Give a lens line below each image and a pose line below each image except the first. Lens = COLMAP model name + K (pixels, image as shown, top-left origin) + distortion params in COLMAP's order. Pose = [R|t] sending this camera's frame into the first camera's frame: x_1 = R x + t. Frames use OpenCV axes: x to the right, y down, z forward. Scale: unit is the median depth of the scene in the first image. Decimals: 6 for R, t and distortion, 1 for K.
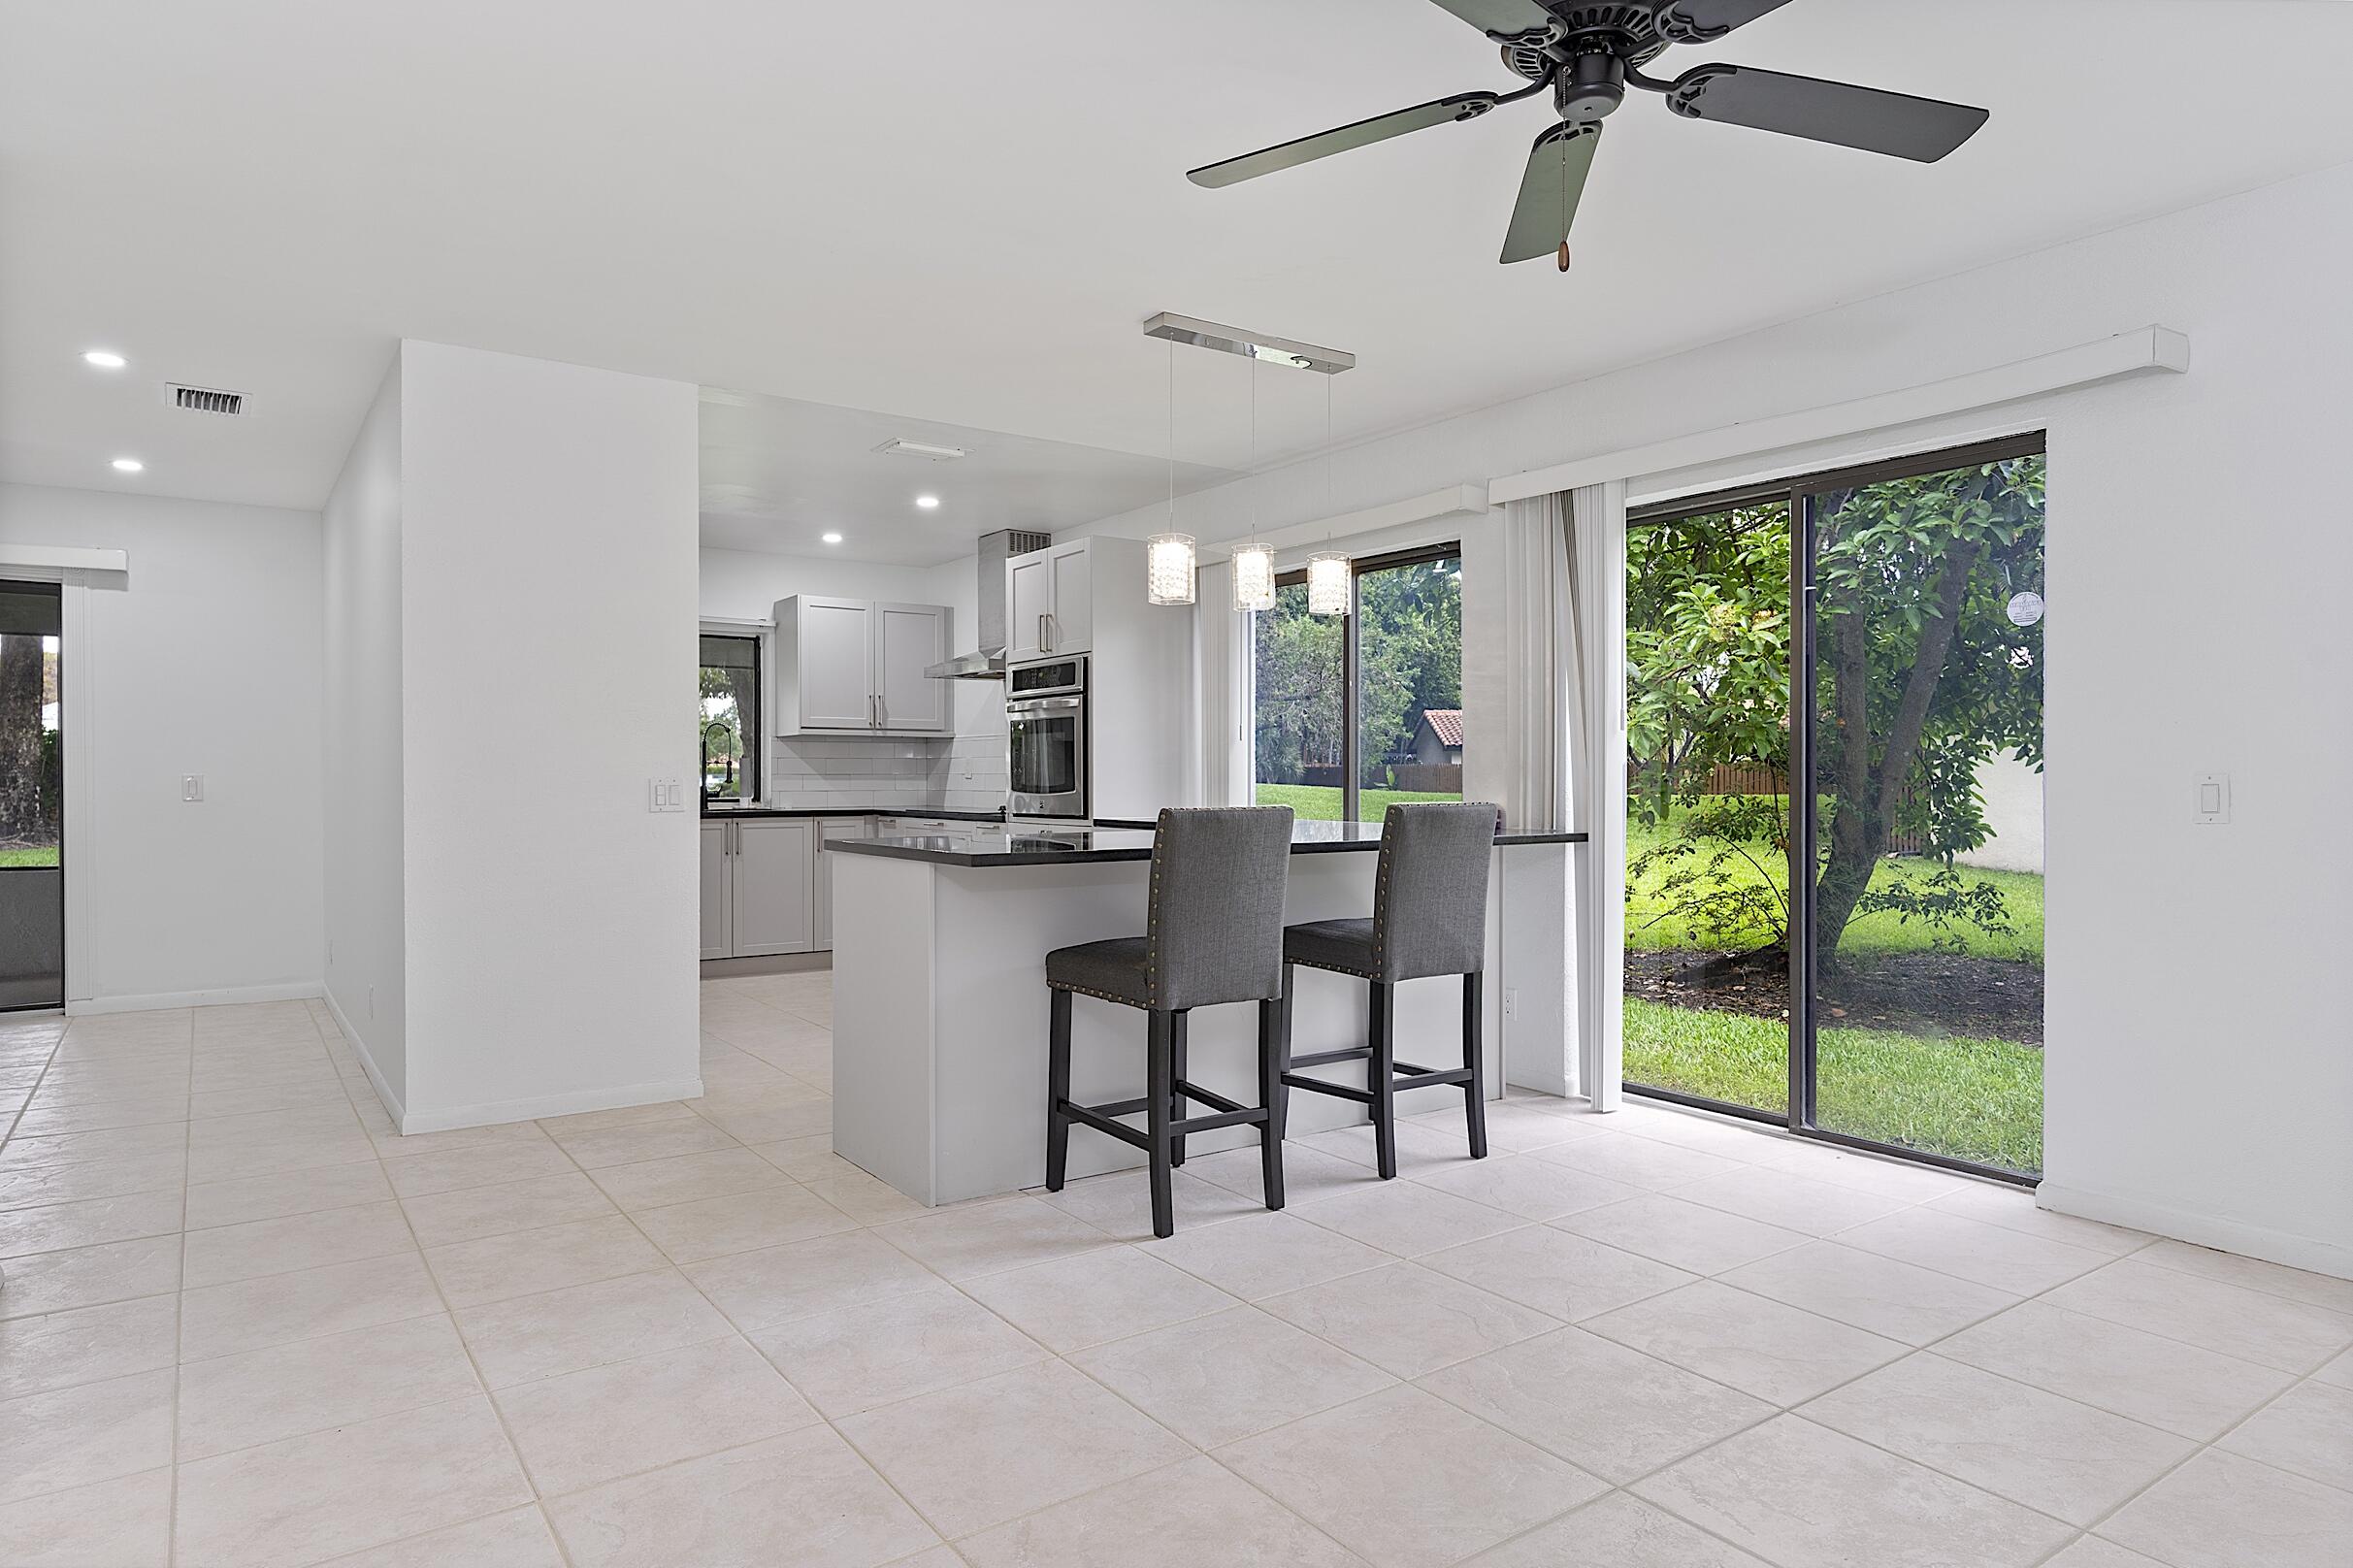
lens RADIAL K [[1387.7, 0, 1156.6], [0, 1387.7, 779.4], [0, 0, 1]] dist [-0.001669, 0.002020]
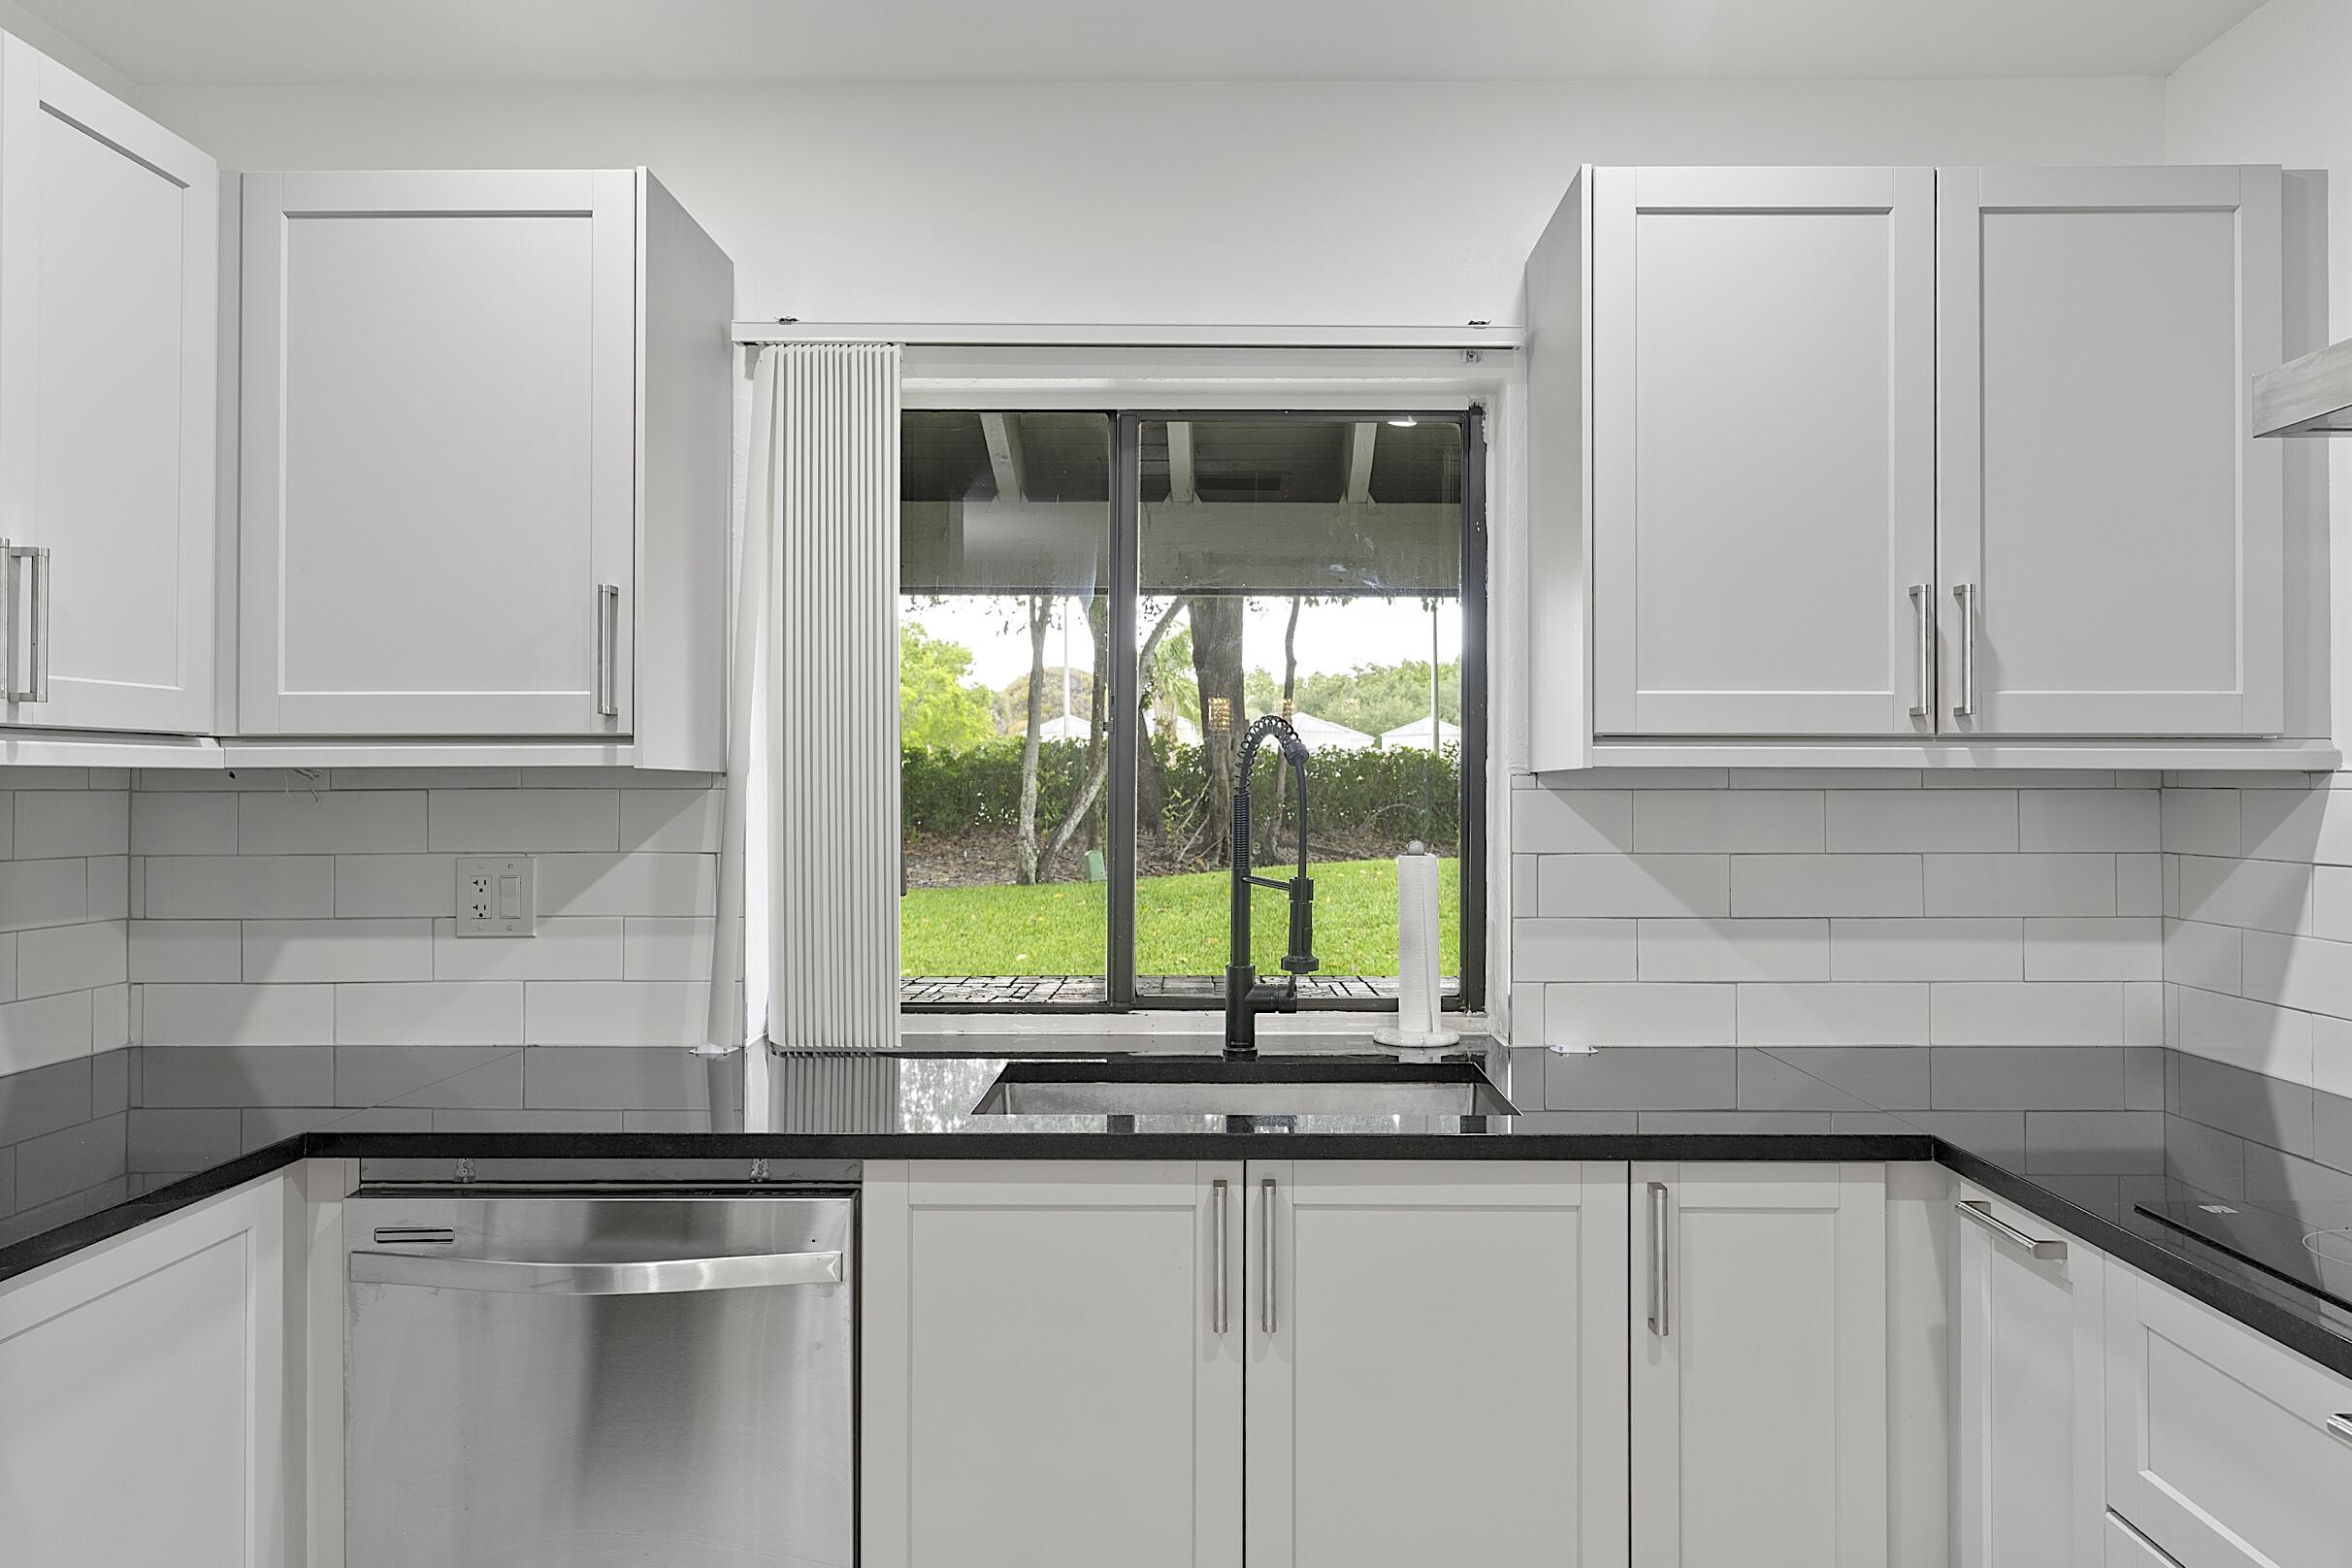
lens RADIAL K [[1625.5, 0, 1220.1], [0, 1625.5, 771.8], [0, 0, 1]] dist [0.011228, 0.004524]
pose [[0.820950, -0.004899, -0.570979, -0.201597], [-0.001023, 0.999949, -0.010051, -0.038217], [0.570999, 0.008835, 0.820903, 0.979051]]
